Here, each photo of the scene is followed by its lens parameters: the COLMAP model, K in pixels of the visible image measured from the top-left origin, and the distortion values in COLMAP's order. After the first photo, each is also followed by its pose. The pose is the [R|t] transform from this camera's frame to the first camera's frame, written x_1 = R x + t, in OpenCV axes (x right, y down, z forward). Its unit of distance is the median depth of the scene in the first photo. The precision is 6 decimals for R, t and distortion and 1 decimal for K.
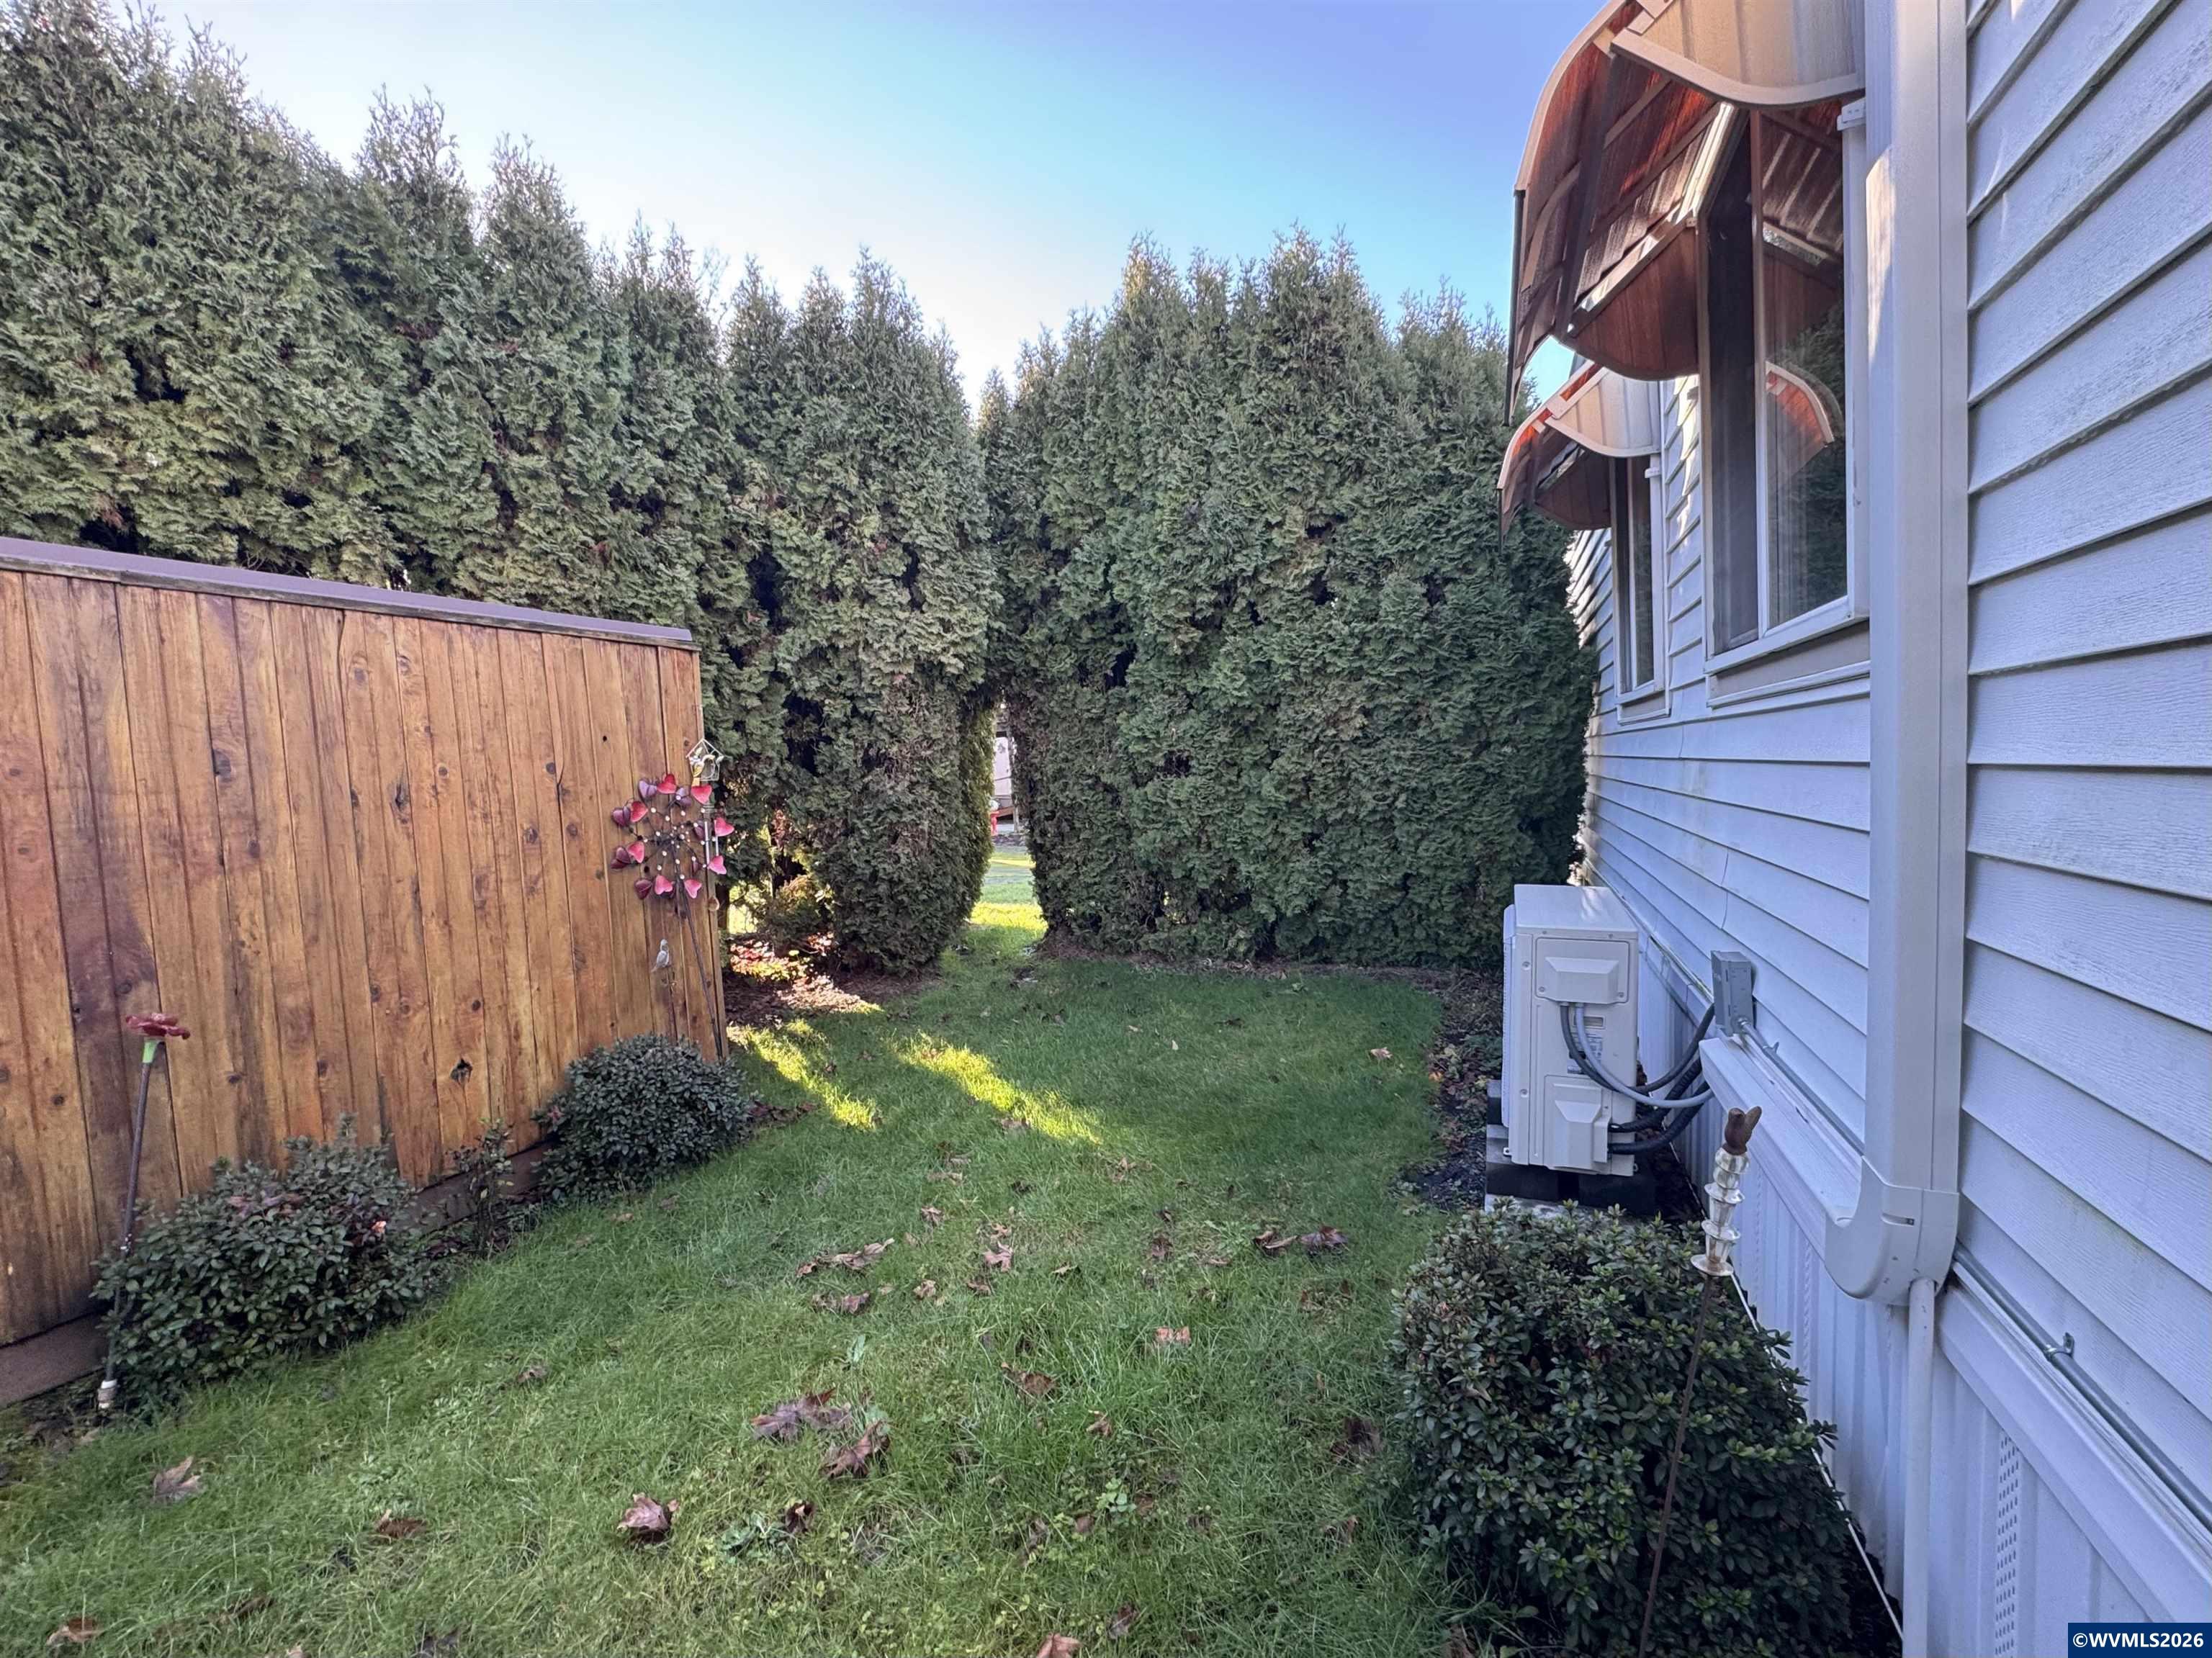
lens RADIAL K [[974.2, 0, 1099.8], [0, 974.2, 840.0], [0, 0, 1]] dist [0.000333, 0.000080]
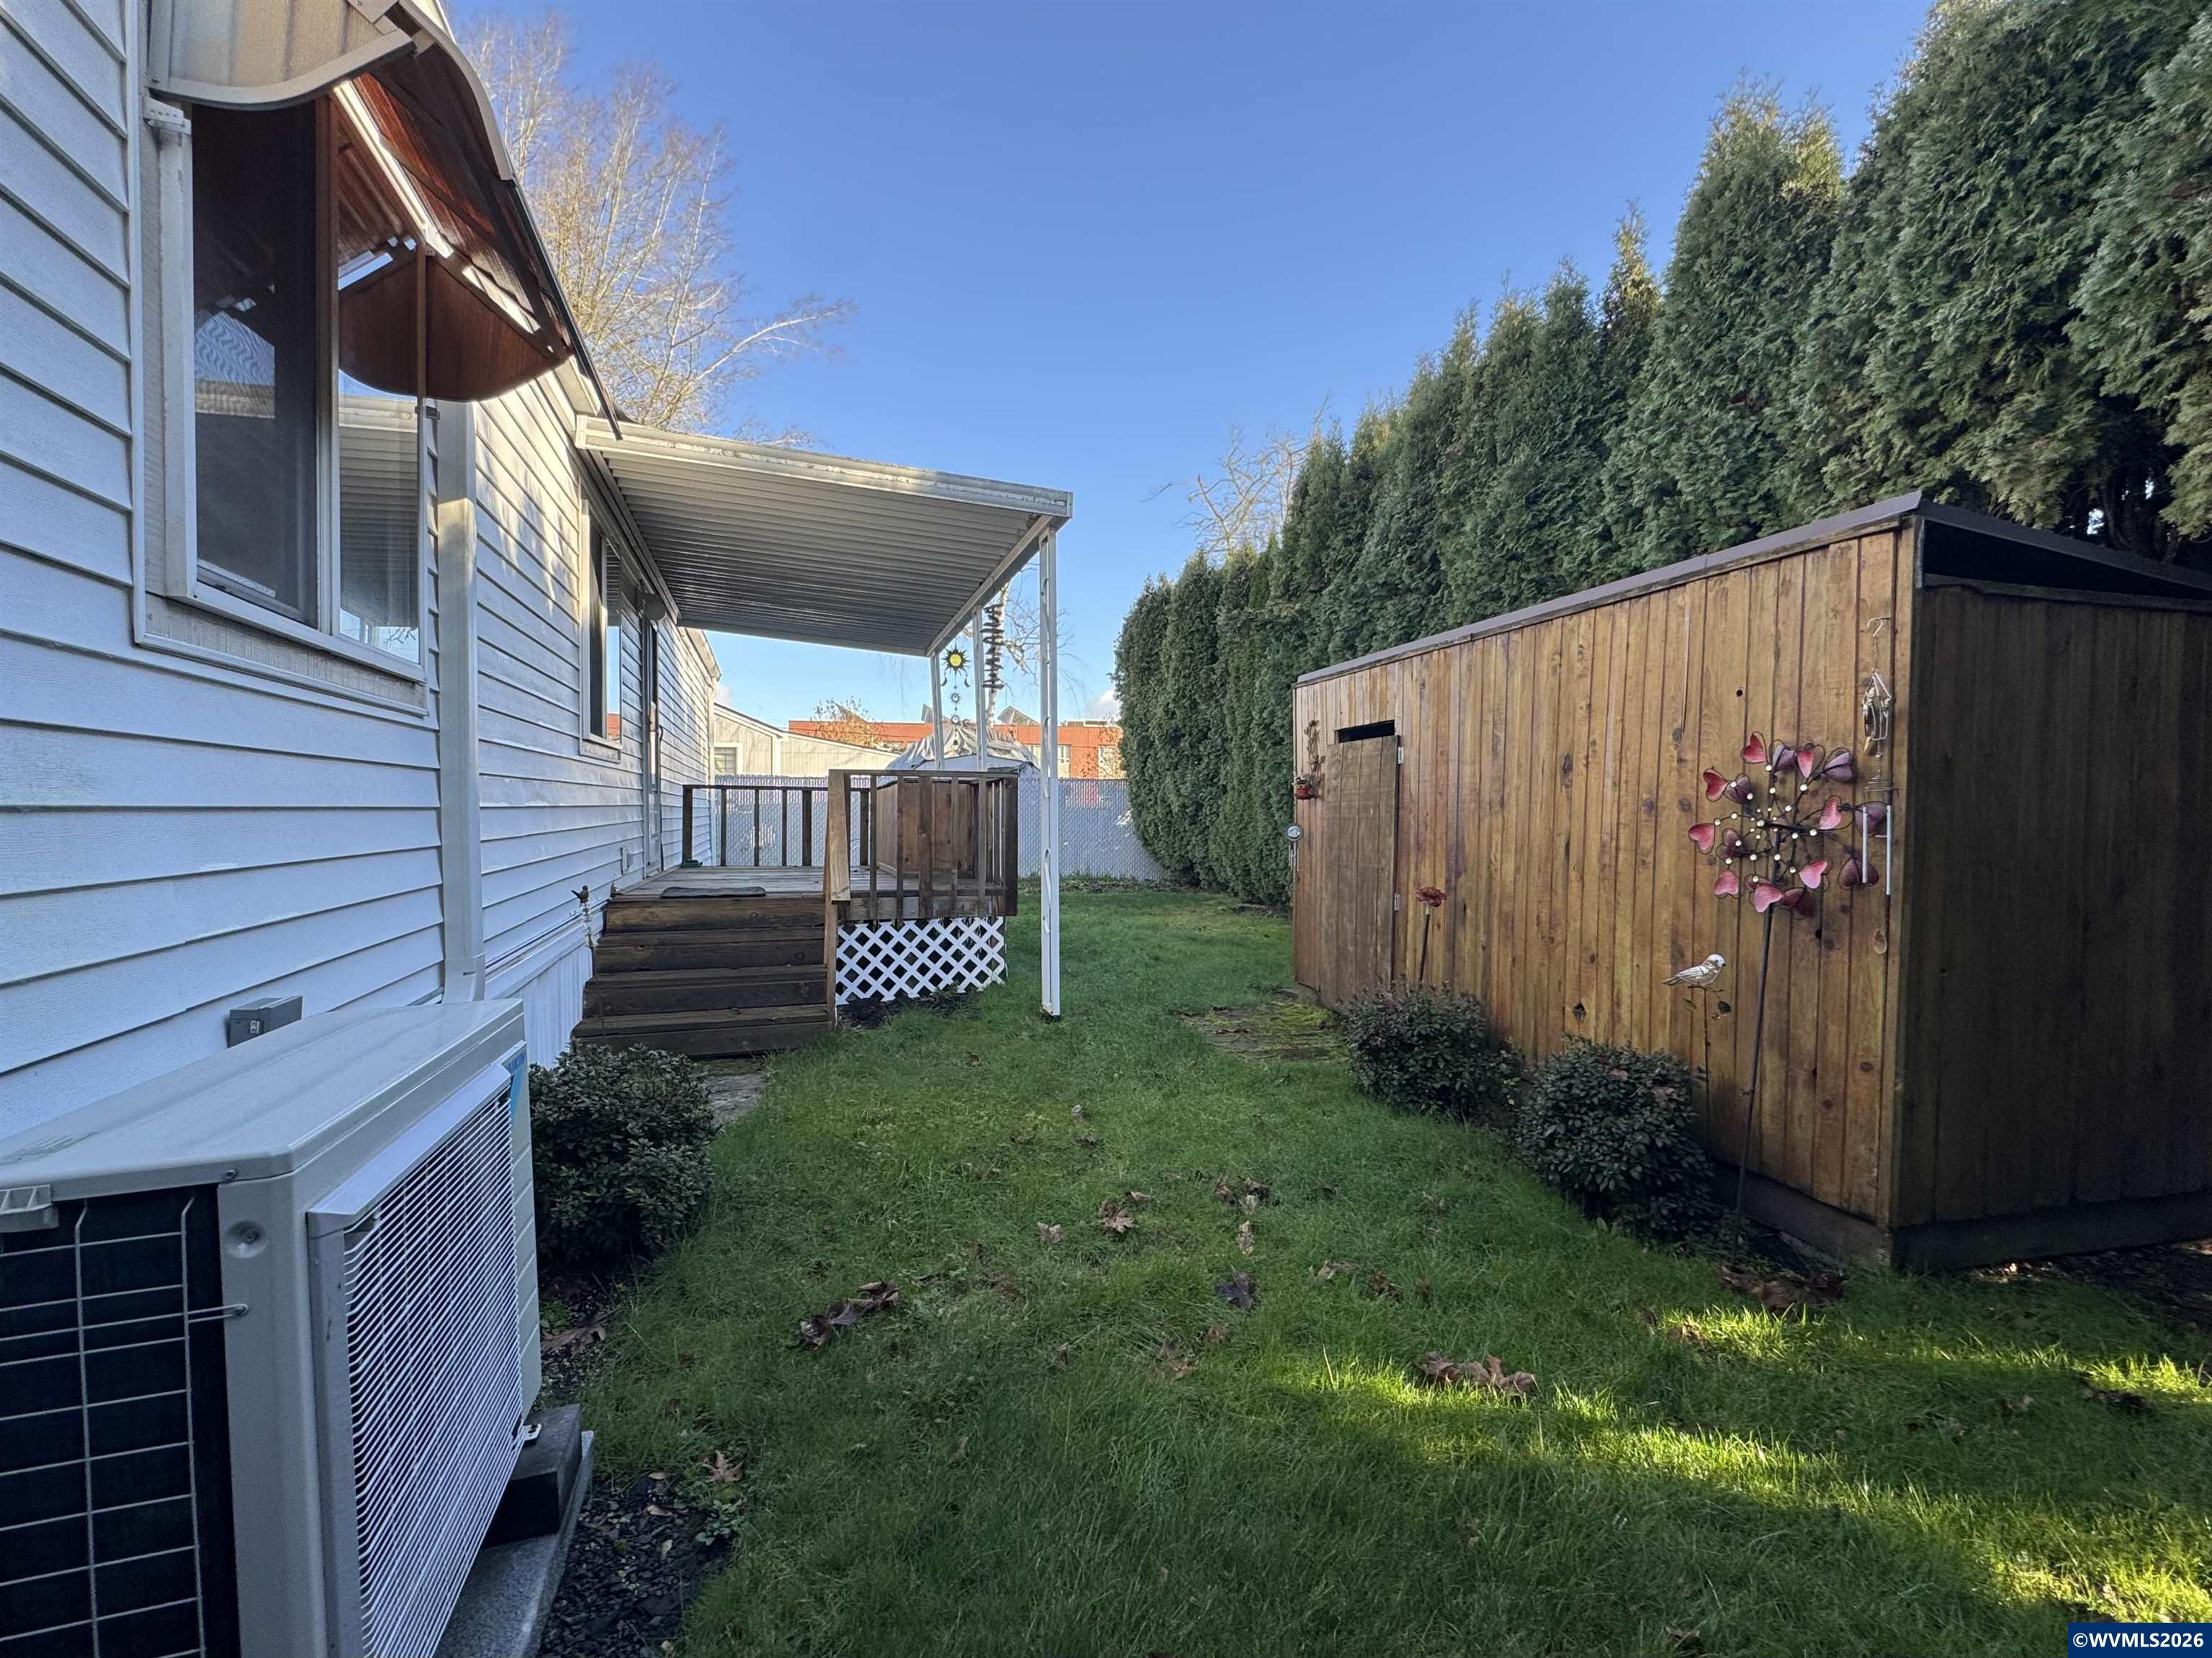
lens RADIAL K [[974.2, 0, 1085.3], [0, 974.2, 840.8], [0, 0, 1]] dist [0.000333, 0.000080]
pose [[-0.765503, 0.079495, -0.638503, 0.494584], [0.000840, 0.992461, 0.122556, -0.097715], [0.643432, 0.093281, -0.759798, 1.500305]]
